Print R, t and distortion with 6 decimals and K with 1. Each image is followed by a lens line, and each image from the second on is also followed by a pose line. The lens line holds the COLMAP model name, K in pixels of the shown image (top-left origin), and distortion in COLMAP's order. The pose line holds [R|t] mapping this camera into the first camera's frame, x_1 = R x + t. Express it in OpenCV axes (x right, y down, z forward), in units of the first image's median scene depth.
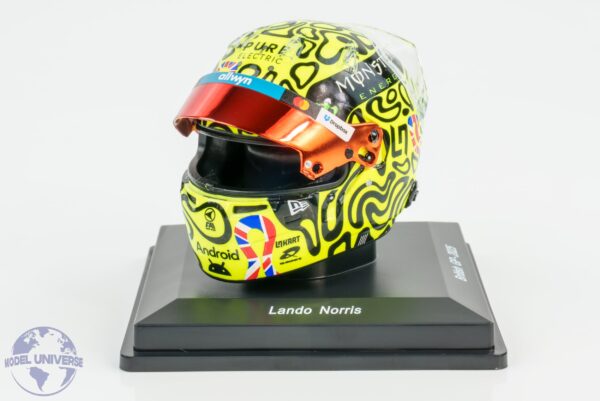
lens RADIAL K [[1550.3, 0, 289.7], [0, 1550.3, 191.8], [0, 0, 1]] dist [0.325837, 0.000000]
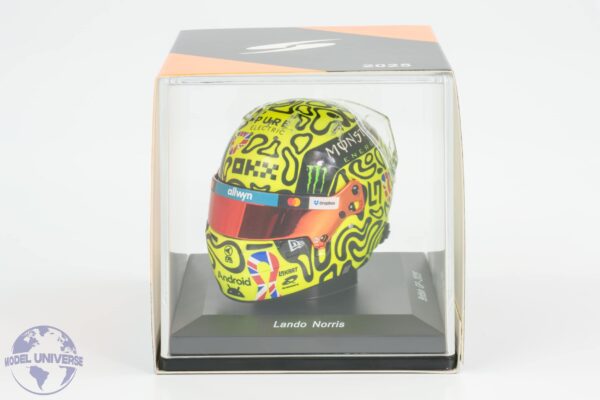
lens RADIAL K [[1557.3, 0, 300.1], [0, 1557.3, 196.2], [0, 0, 1]] dist [0.202557, 0.000000]
pose [[0.999966, 0.003296, 0.007553, -0.001450], [-0.003327, 0.999986, 0.004195, -0.035885], [-0.007539, -0.004220, 0.999963, -0.300097]]
